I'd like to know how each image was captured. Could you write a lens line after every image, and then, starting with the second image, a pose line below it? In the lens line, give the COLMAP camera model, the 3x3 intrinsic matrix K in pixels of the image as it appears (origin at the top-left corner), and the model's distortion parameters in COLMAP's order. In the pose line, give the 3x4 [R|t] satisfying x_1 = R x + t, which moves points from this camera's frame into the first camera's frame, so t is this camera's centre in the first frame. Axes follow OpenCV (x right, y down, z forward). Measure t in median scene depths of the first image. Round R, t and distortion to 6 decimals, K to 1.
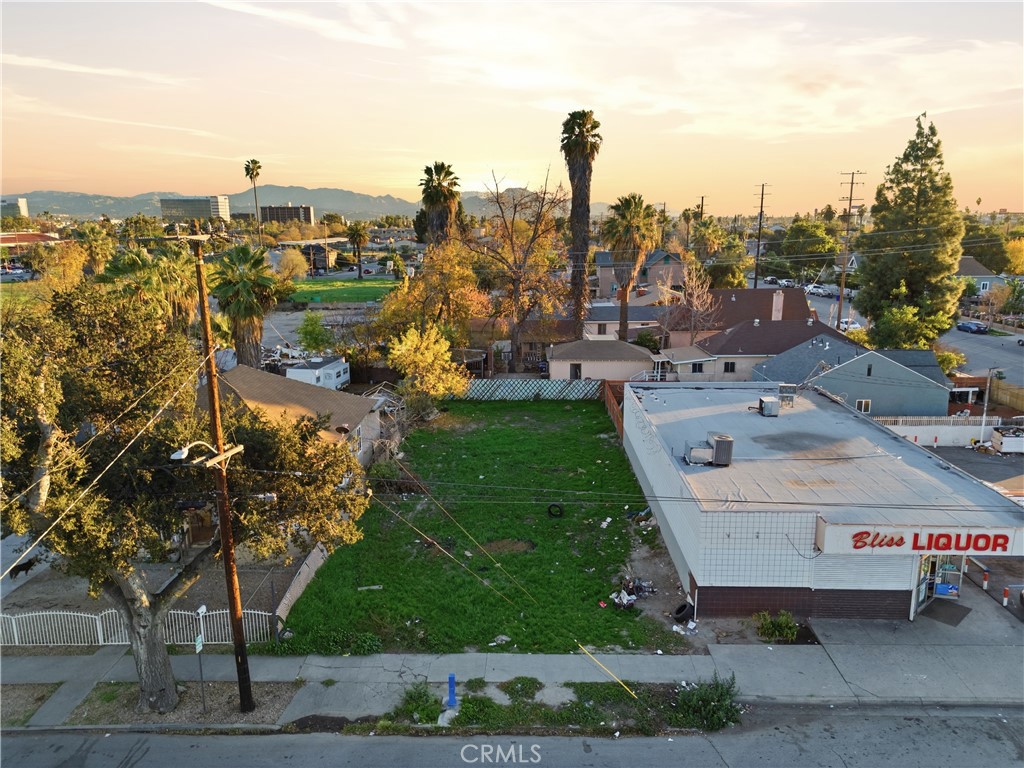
lens RADIAL K [[751.5, 0, 514.2], [0, 751.5, 385.0], [0, 0, 1]] dist [0.074904, -0.064391]
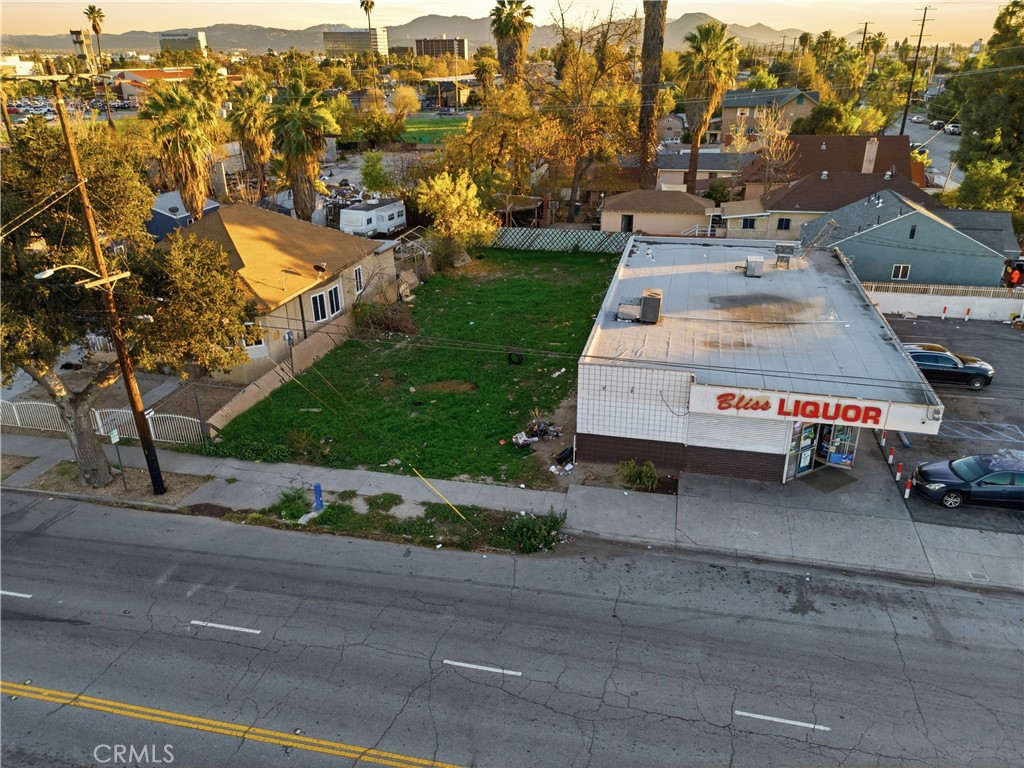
lens RADIAL K [[751.5, 0, 512.8], [0, 751.5, 386.3], [0, 0, 1]] dist [0.074904, -0.064391]
pose [[0.978672, 0.080547, -0.188981, 0.293387], [-0.041781, 0.978744, 0.200785, -0.004064], [0.201137, -0.188606, 0.961234, -0.010557]]
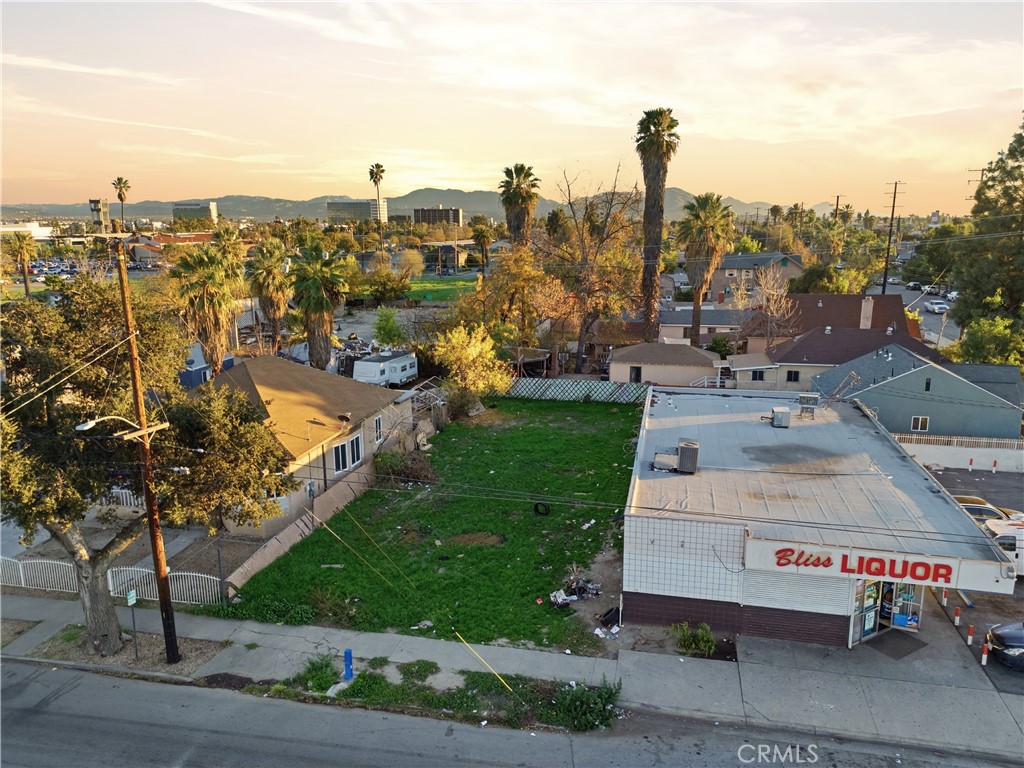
lens RADIAL K [[751.5, 0, 513.5], [0, 751.5, 386.3], [0, 0, 1]] dist [0.074904, -0.064391]
pose [[0.981404, 0.042981, -0.187077, 0.232372], [-0.042936, 0.999069, 0.004293, -0.000155], [0.187087, 0.003819, 0.982336, 0.000010]]
